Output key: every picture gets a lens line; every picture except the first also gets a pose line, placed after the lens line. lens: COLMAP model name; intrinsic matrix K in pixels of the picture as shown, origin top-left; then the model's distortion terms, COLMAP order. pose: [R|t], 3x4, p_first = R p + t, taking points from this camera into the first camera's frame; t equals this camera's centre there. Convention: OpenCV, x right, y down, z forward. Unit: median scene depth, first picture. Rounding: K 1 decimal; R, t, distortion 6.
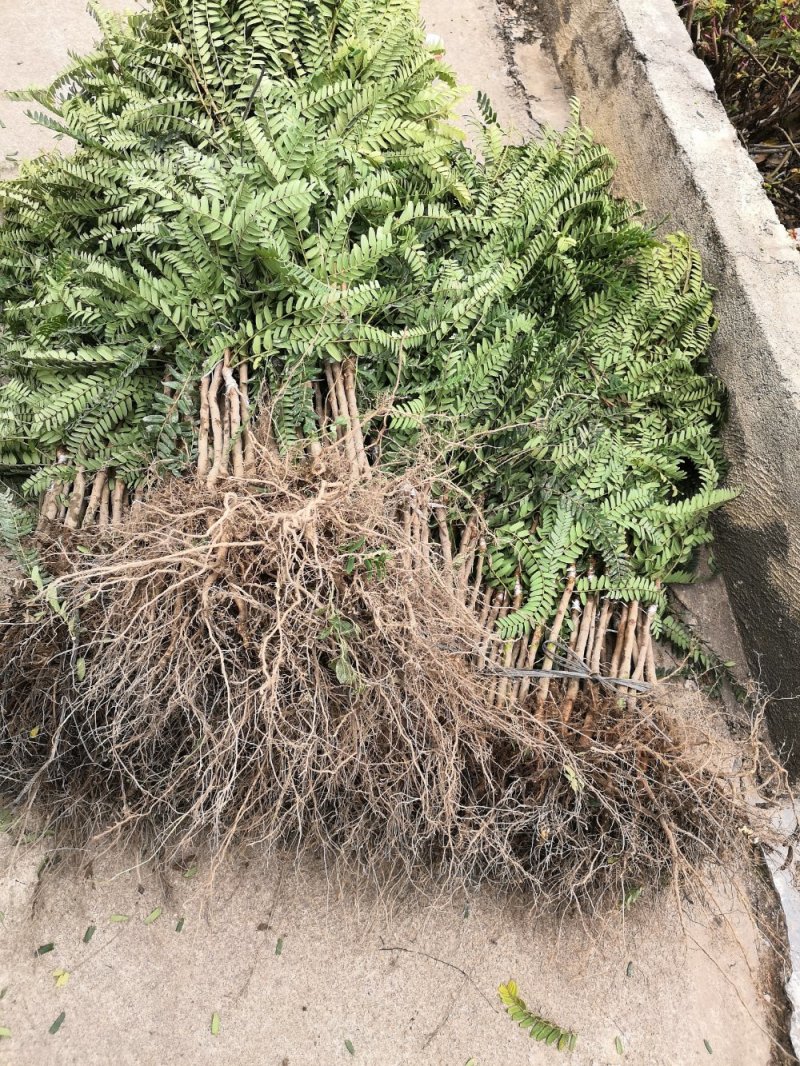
lens RADIAL K [[798.8, 0, 400.0], [0, 798.8, 533.0], [0, 0, 1]] dist [0.060101, -0.083919]
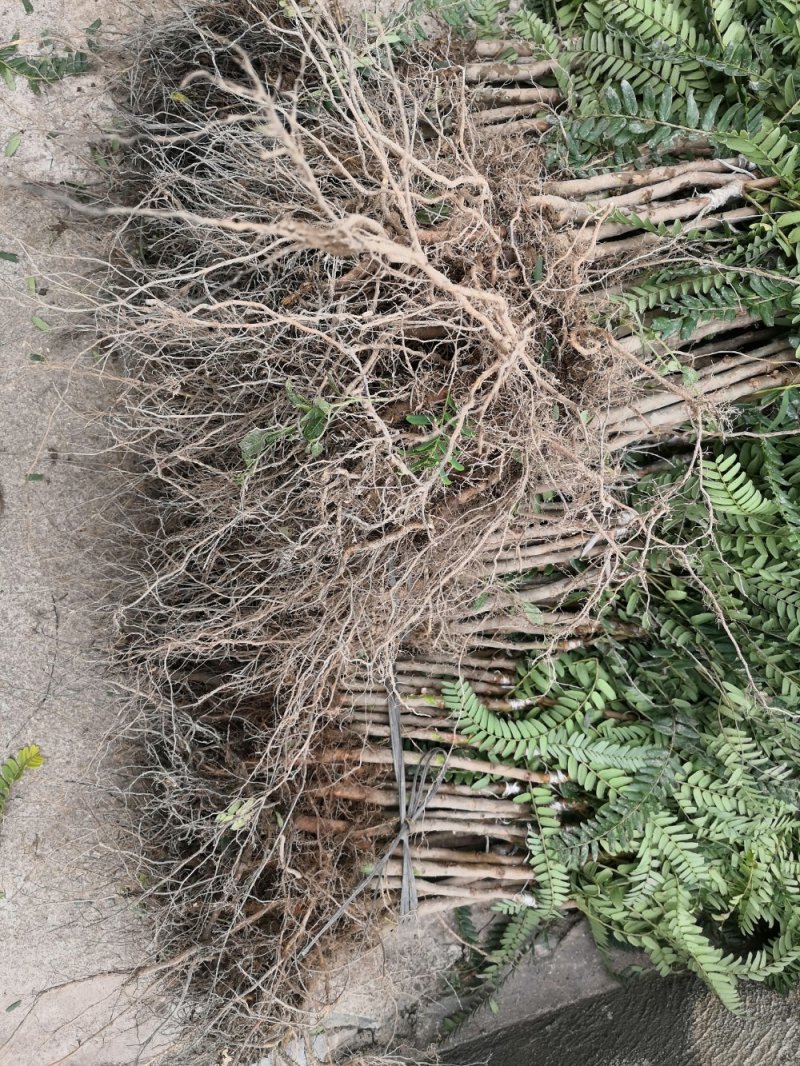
lens RADIAL K [[798.8, 0, 400.0], [0, 798.8, 533.0], [0, 0, 1]] dist [0.060101, -0.083919]
pose [[0.174425, 0.977964, -0.114725, 0.062803], [-0.933835, 0.201245, 0.295725, -0.073934], [0.312296, 0.055552, 0.948359, 0.281780]]
